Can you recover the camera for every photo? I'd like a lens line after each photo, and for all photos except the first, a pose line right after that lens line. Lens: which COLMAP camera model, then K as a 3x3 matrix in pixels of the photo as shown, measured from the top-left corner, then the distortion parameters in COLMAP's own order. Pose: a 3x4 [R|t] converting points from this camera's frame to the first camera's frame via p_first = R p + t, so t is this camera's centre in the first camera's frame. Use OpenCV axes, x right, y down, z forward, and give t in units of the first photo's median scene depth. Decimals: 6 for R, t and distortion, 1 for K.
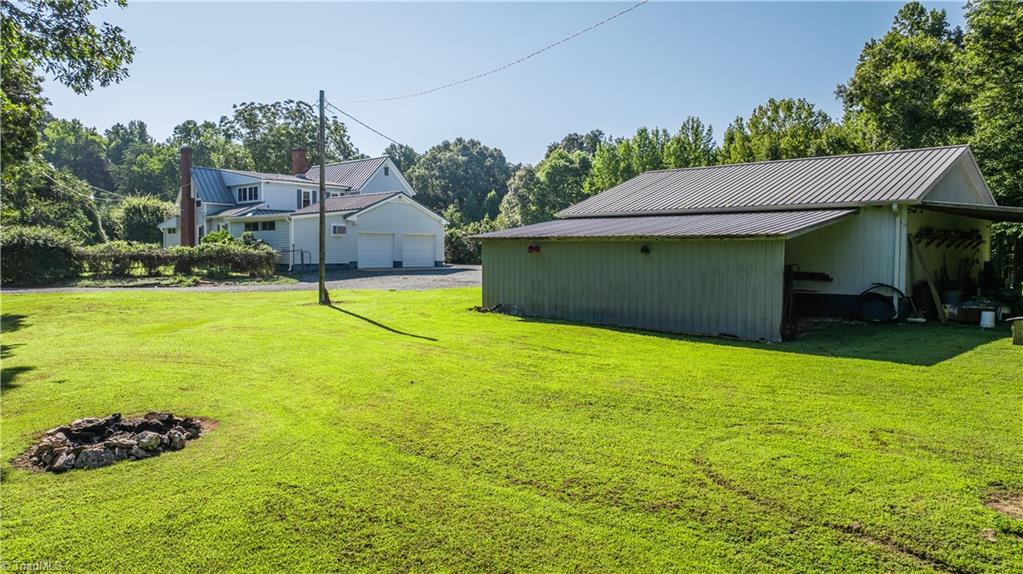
lens RADIAL K [[730.2, 0, 503.0], [0, 730.2, 289.7], [0, 0, 1]] dist [-0.019601, -0.001495]
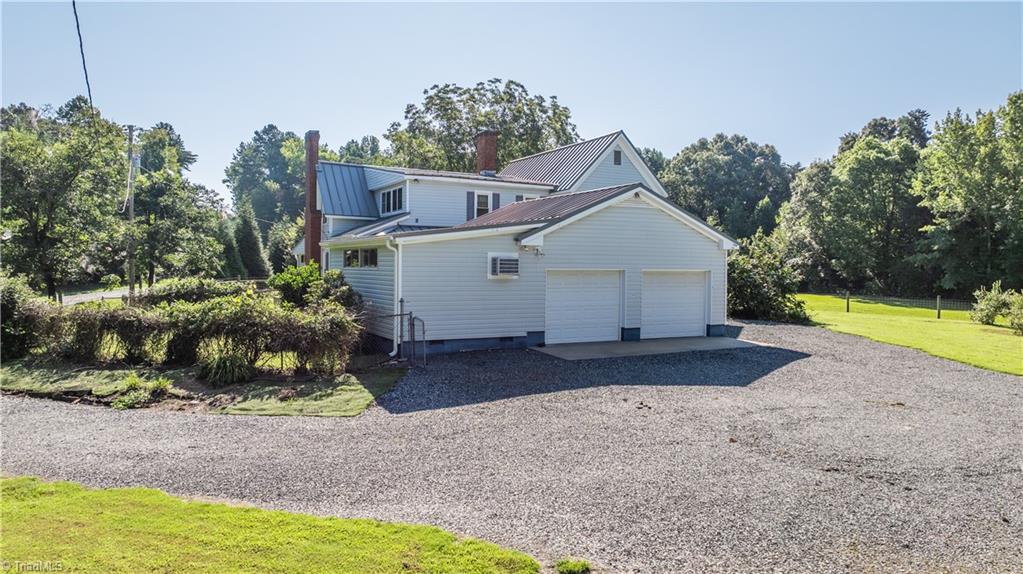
lens RADIAL K [[730.2, 0, 503.0], [0, 730.2, 289.7], [0, 0, 1]] dist [-0.019601, -0.001495]
pose [[0.945035, 0.012466, -0.326731, -0.027689], [-0.019135, 0.999669, -0.017207, -0.022688], [0.326408, 0.022513, 0.944961, 0.215200]]
